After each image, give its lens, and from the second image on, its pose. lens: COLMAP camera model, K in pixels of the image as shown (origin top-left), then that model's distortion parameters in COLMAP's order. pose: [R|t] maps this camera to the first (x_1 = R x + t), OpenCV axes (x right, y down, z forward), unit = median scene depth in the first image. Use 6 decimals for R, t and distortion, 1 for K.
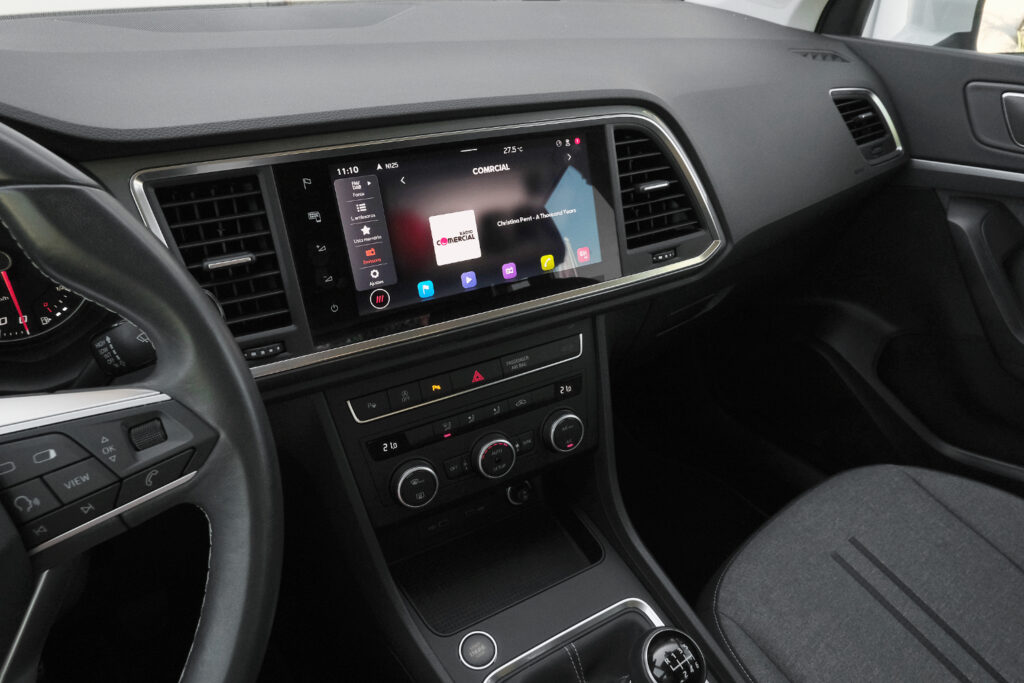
lens RADIAL K [[646.0, 0, 512.0], [0, 646.0, 341.5], [0, 0, 1]] dist [-0.001306, 0.001553]
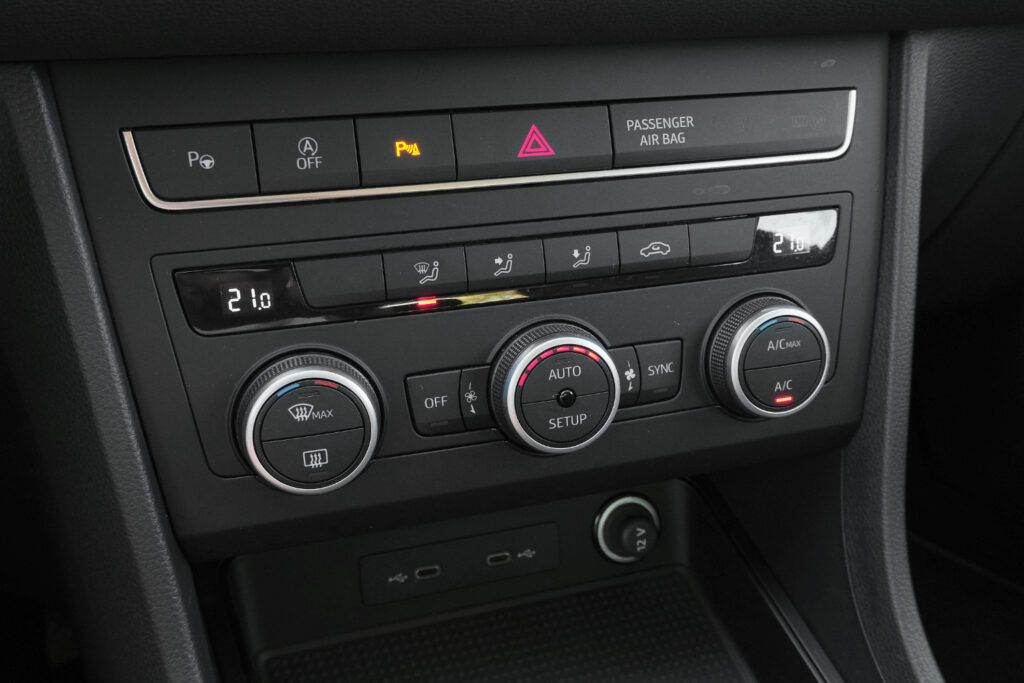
lens RADIAL K [[914.4, 0, 512.0], [0, 914.4, 341.5], [0, 0, 1]] dist [-0.000026, 0.000923]
pose [[0.978075, 0.119671, -0.170437, 0.028176], [-0.124078, 0.992153, -0.015408, 0.161546], [0.167255, 0.036218, 0.985248, 0.510453]]
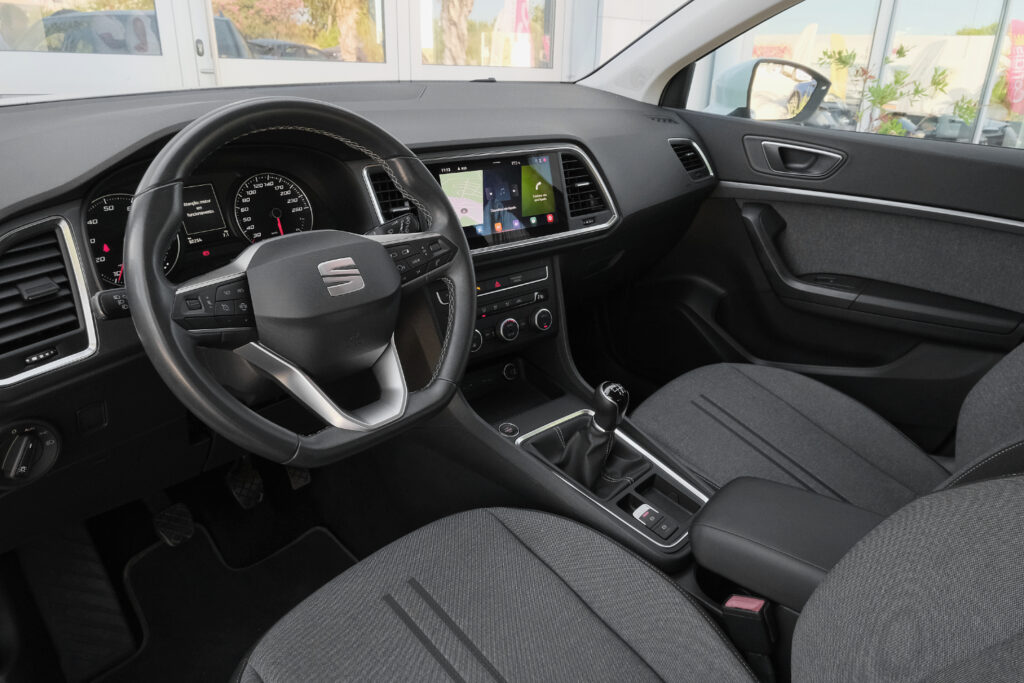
lens RADIAL K [[682.4, 0, 512.0], [0, 682.4, 341.5], [0, 0, 1]] dist [0.006831, 0.003490]
pose [[0.982437, -0.043347, 0.181490, -0.362685], [0.060588, 0.994046, -0.090558, 0.383392], [-0.176484, 0.099964, 0.979214, -0.877106]]
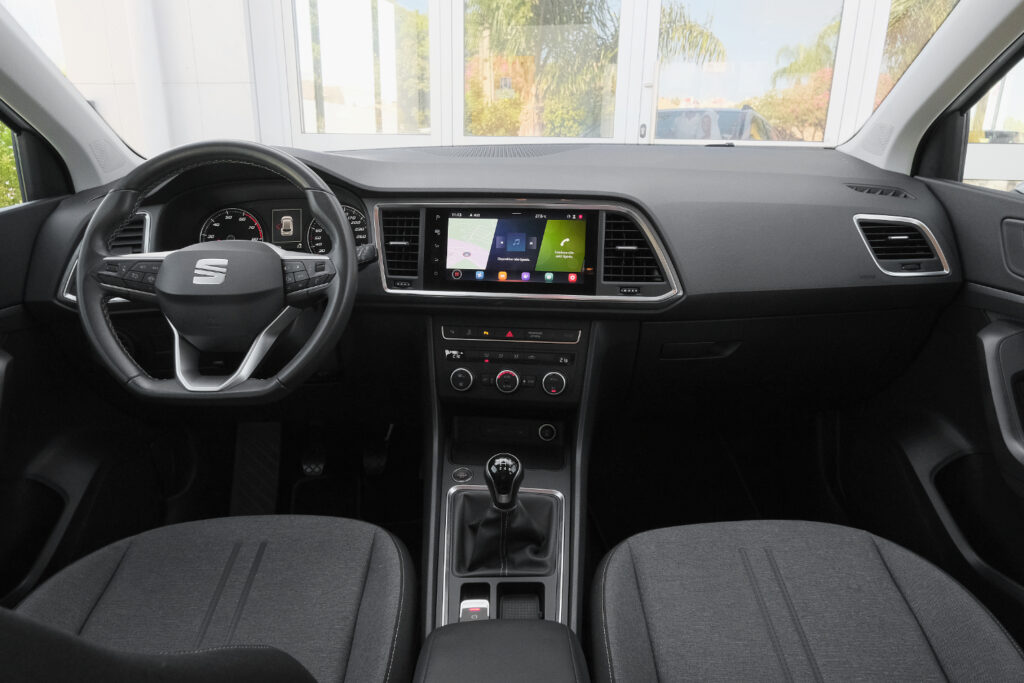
lens RADIAL K [[639.7, 0, 512.0], [0, 639.7, 341.5], [0, 0, 1]] dist [-0.002496, 0.002247]
pose [[0.805611, 0.190202, -0.561083, 0.946550], [-0.290263, 0.952325, -0.093935, 0.234881], [0.516467, 0.238537, 0.822412, -0.474203]]
